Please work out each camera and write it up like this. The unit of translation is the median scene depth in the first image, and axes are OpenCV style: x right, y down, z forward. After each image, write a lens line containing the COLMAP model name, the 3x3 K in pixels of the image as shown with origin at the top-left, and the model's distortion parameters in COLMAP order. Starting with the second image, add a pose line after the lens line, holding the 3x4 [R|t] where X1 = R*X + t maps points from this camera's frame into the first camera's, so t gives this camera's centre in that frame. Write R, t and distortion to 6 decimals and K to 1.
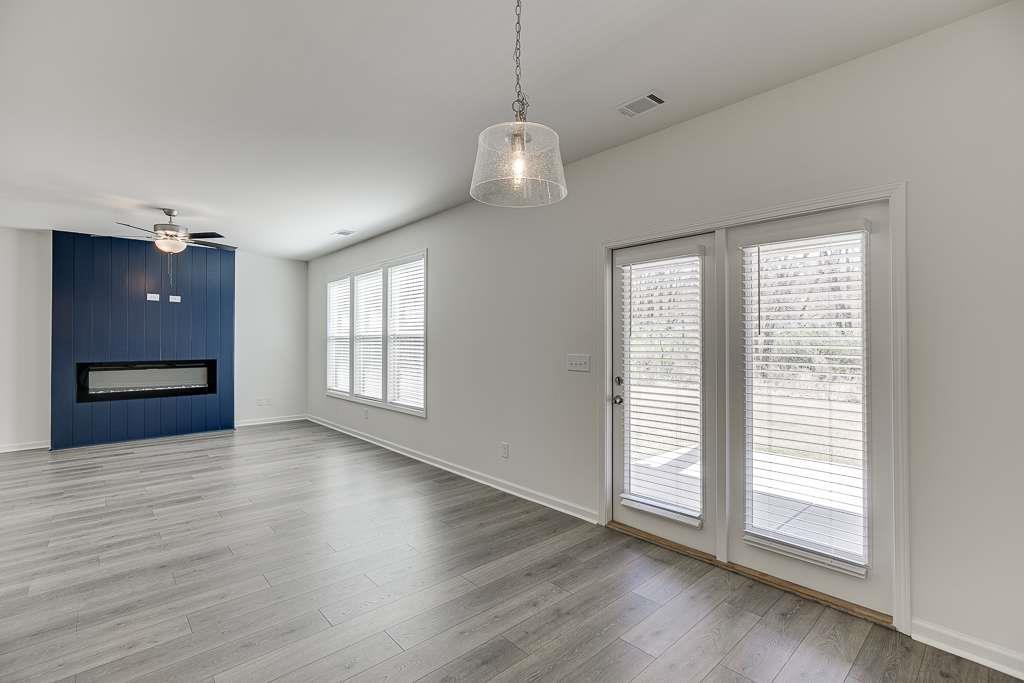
lens RADIAL K [[463.1, 0, 518.3], [0, 463.1, 337.5], [0, 0, 1]] dist [-0.011146, 0.000123]
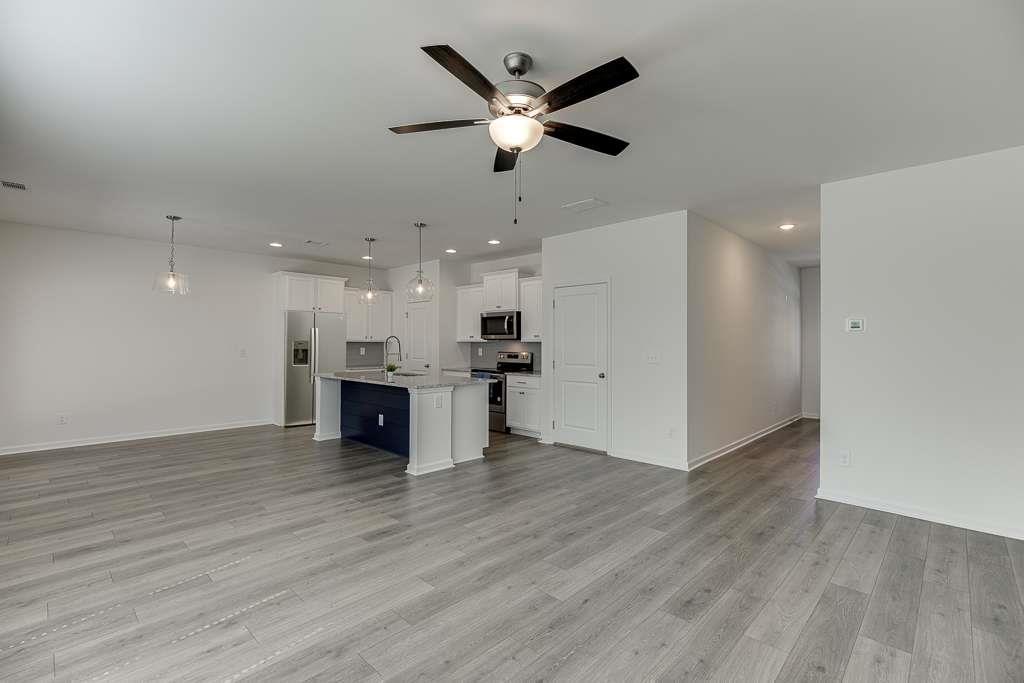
lens RADIAL K [[463.1, 0, 518.3], [0, 463.1, 337.5], [0, 0, 1]] dist [-0.011146, 0.000123]
pose [[-0.997576, -0.002328, -0.069547, -0.557845], [-0.001463, 0.999921, -0.012483, 0.007385], [0.069571, -0.012351, -0.997501, 1.128078]]
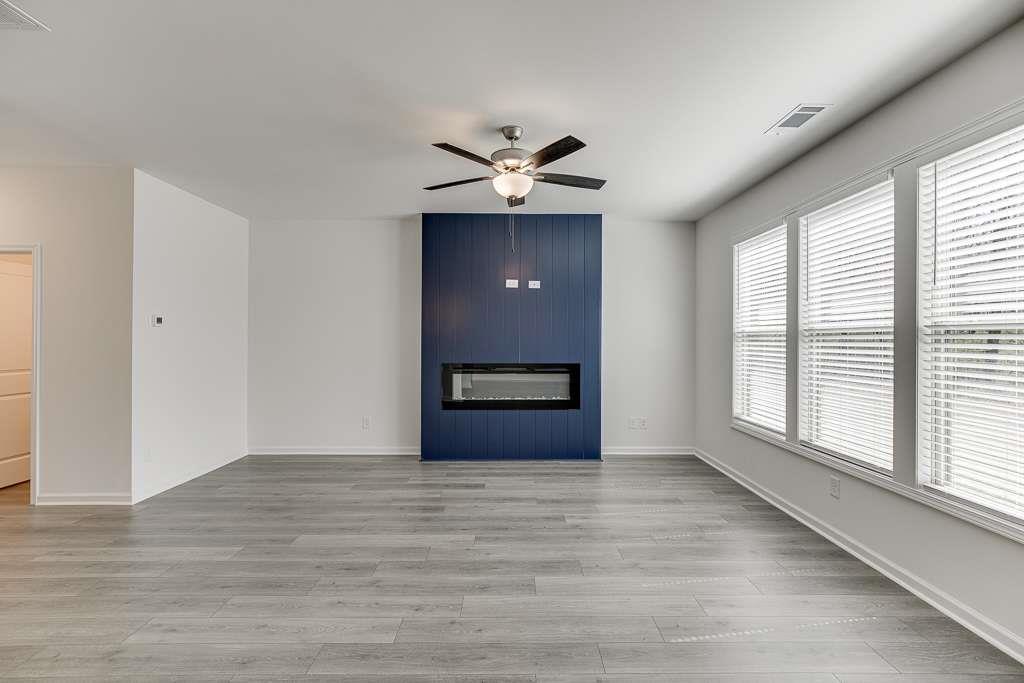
lens RADIAL K [[463.1, 0, 518.3], [0, 463.1, 337.5], [0, 0, 1]] dist [-0.011146, 0.000123]
pose [[0.747067, 0.001657, -0.664747, -0.253670], [0.000226, 0.999996, 0.002747, 0.003656], [0.664749, -0.002202, 0.747064, 0.409222]]
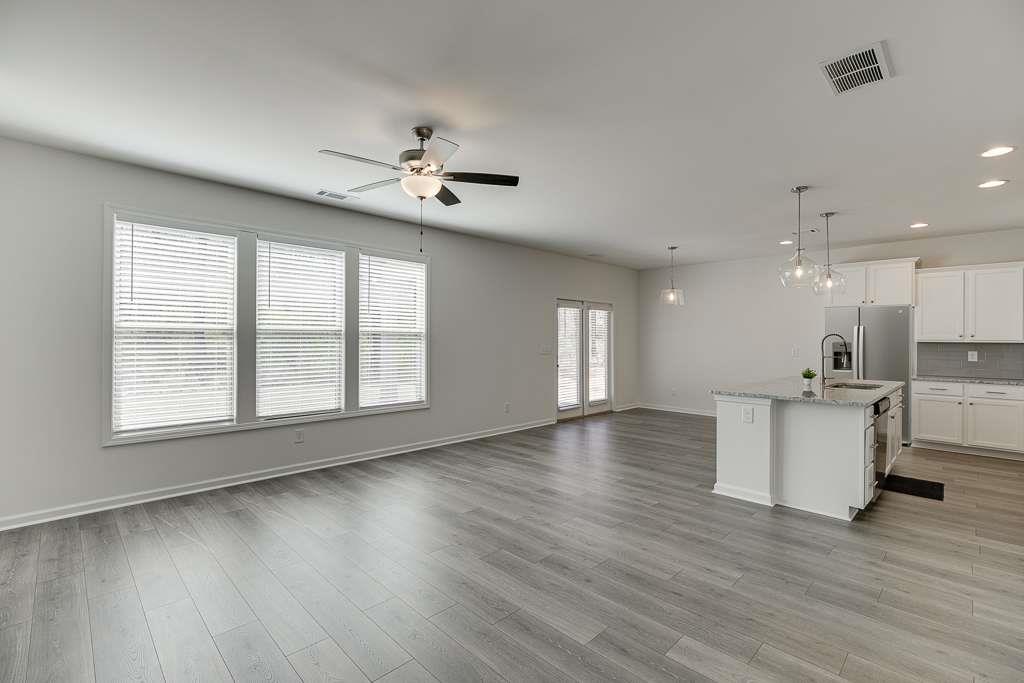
lens RADIAL K [[463.1, 0, 518.3], [0, 463.1, 337.5], [0, 0, 1]] dist [-0.011146, 0.000123]
pose [[-0.052022, 0.006989, 0.998621, -1.076202], [-0.009857, 0.999923, -0.007511, 0.009306], [-0.998597, -0.010235, -0.051949, 0.688977]]
